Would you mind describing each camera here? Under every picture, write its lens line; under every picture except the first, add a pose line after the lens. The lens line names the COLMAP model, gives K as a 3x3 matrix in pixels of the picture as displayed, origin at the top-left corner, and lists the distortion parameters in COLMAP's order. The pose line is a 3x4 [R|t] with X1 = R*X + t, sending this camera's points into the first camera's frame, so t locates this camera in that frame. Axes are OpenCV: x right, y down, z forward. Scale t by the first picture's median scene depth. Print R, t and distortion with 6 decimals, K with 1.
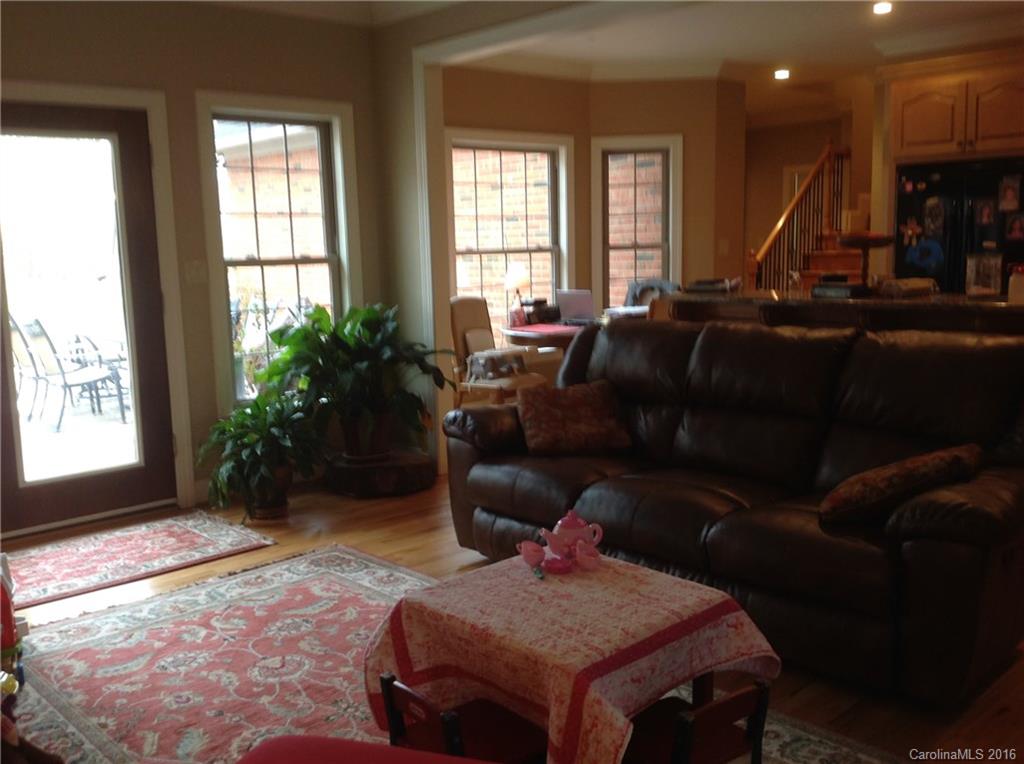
lens RADIAL K [[950.0, 0, 512.0], [0, 950.0, 382.0], [0, 0, 1]] dist [0.133812, -0.279743]
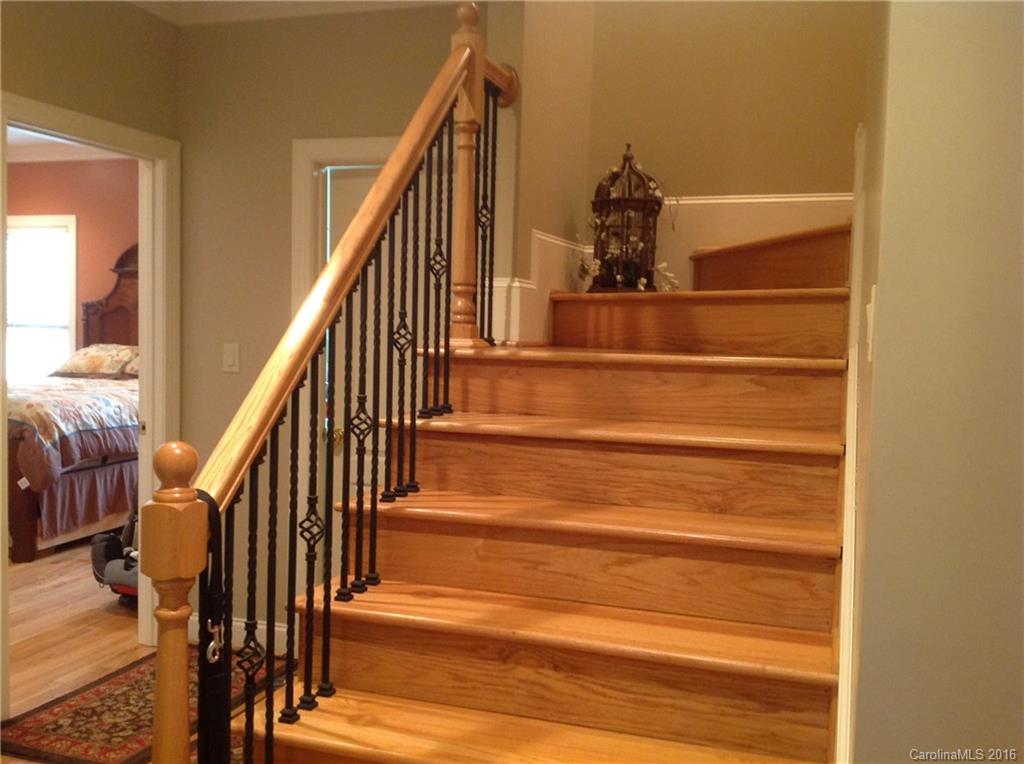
lens RADIAL K [[950.0, 0, 512.0], [0, 950.0, 382.0], [0, 0, 1]] dist [0.133812, -0.279743]
pose [[0.863966, 0.016810, 0.503269, 0.199324], [0.018811, 0.997668, -0.065616, -0.126507], [-0.503198, 0.066157, 0.861635, 0.755810]]
